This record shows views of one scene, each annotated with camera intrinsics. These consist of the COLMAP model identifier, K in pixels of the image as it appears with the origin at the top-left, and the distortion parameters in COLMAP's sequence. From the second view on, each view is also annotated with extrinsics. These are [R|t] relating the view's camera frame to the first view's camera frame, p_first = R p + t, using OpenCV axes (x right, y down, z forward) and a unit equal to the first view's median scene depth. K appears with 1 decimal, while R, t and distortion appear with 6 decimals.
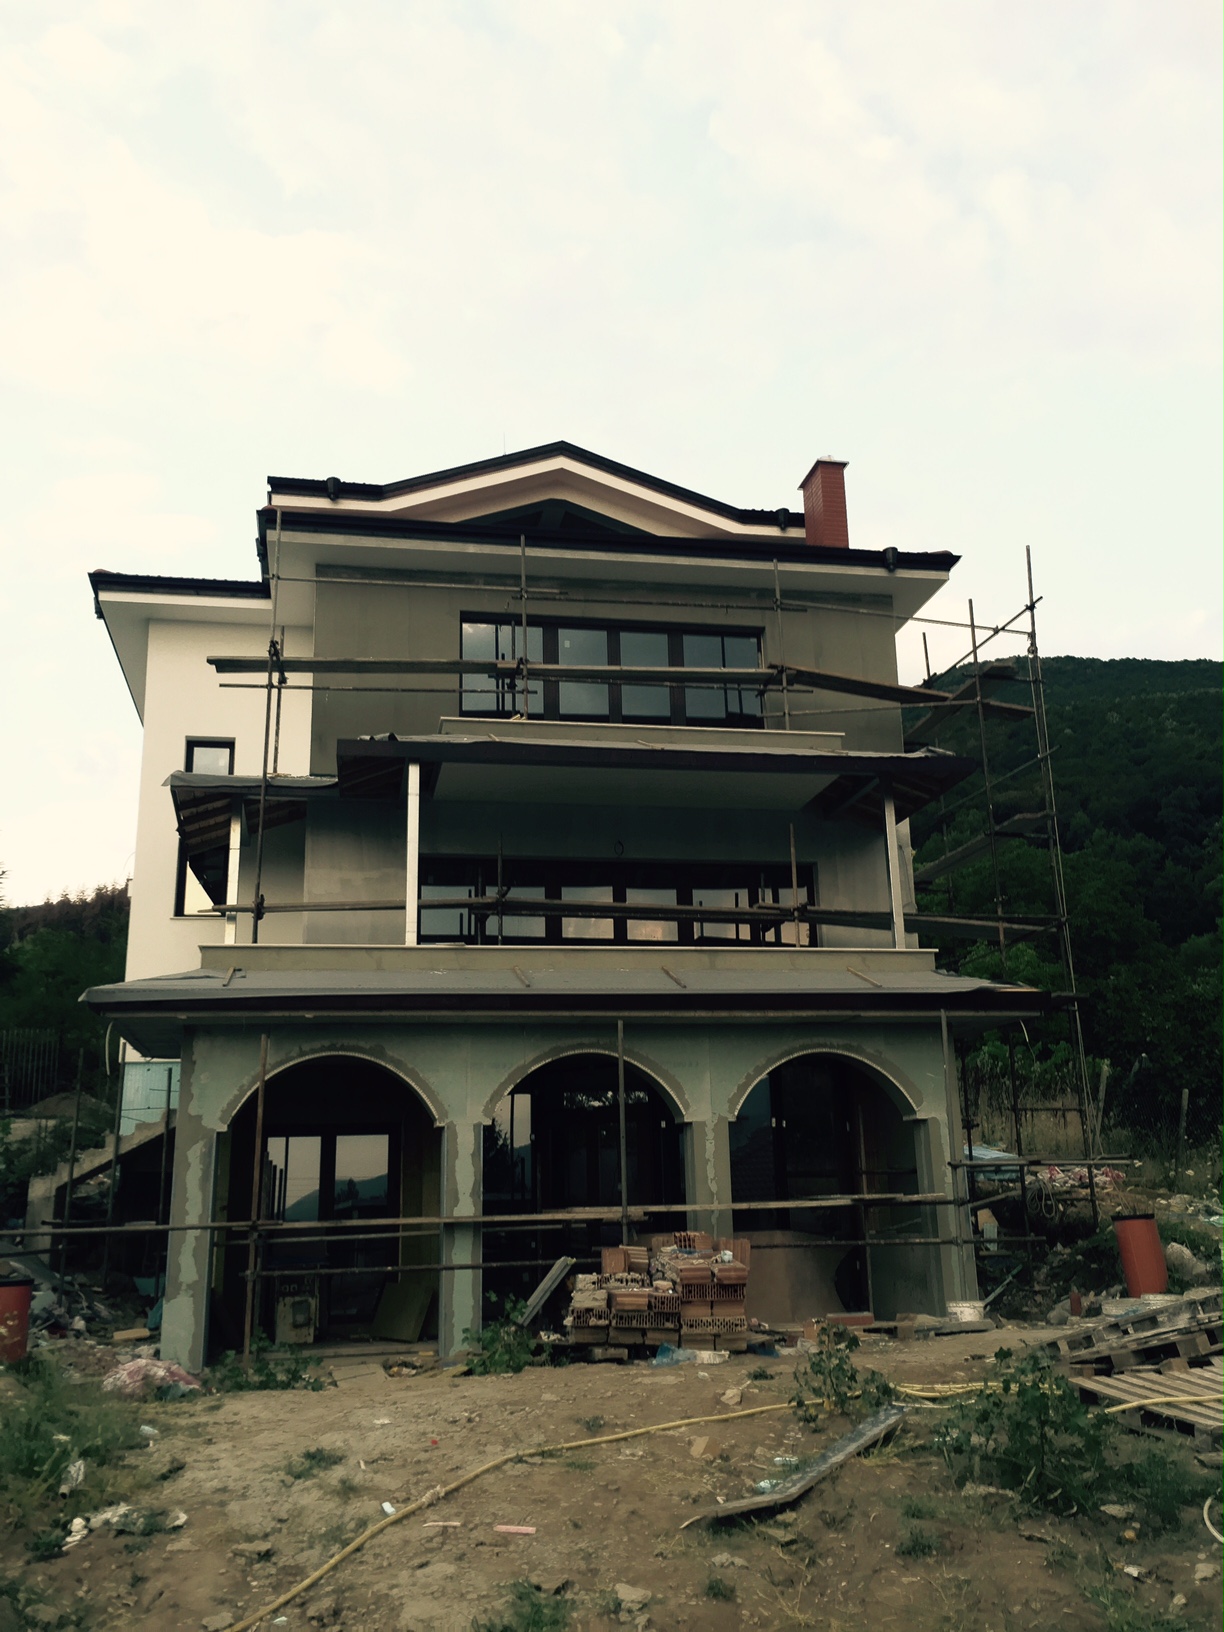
lens RADIAL K [[1366.9, 0, 624.7], [0, 1366.9, 807.6], [0, 0, 1]] dist [0.075651, -0.107626]
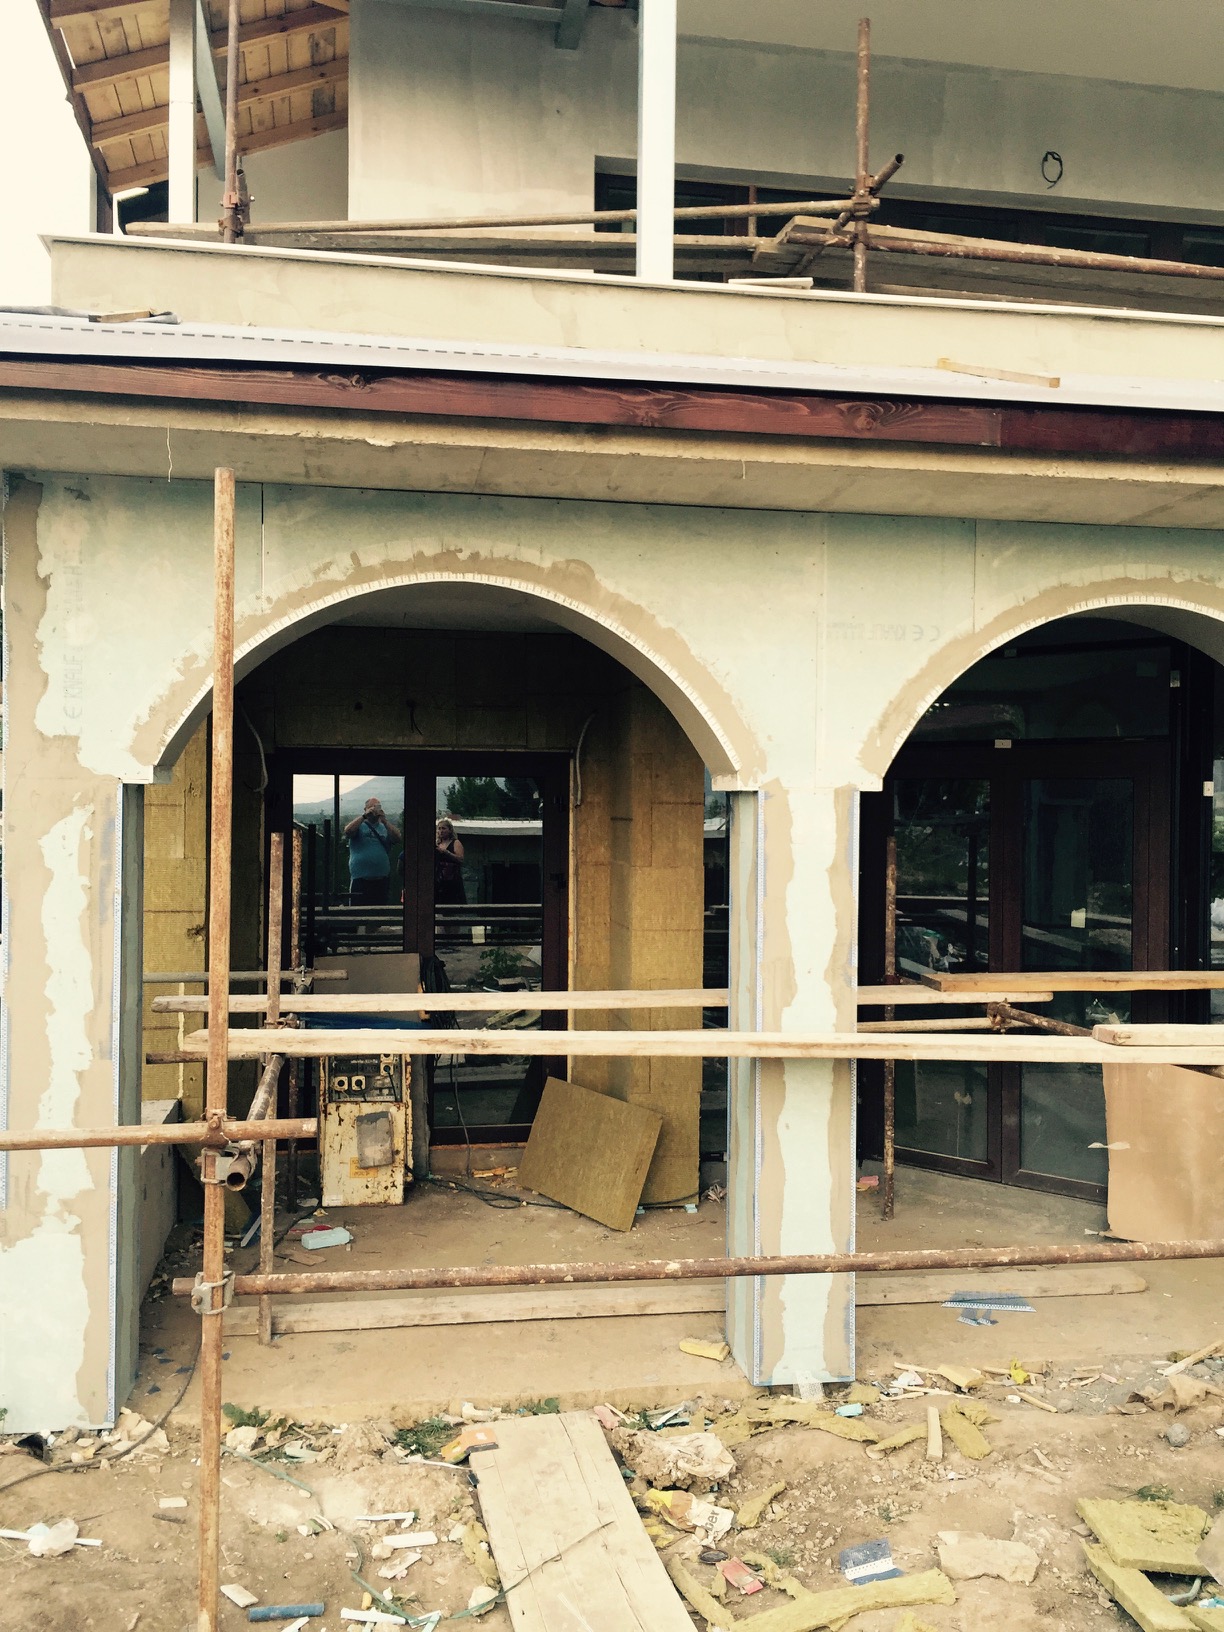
lens RADIAL K [[1366.9, 0, 621.6], [0, 1366.9, 812.3], [0, 0, 1]] dist [0.075651, -0.107626]
pose [[0.998748, 0.038152, -0.032369, -0.162714], [-0.027321, 0.957848, 0.285974, 0.141985], [0.041915, -0.284731, 0.957691, 0.684226]]
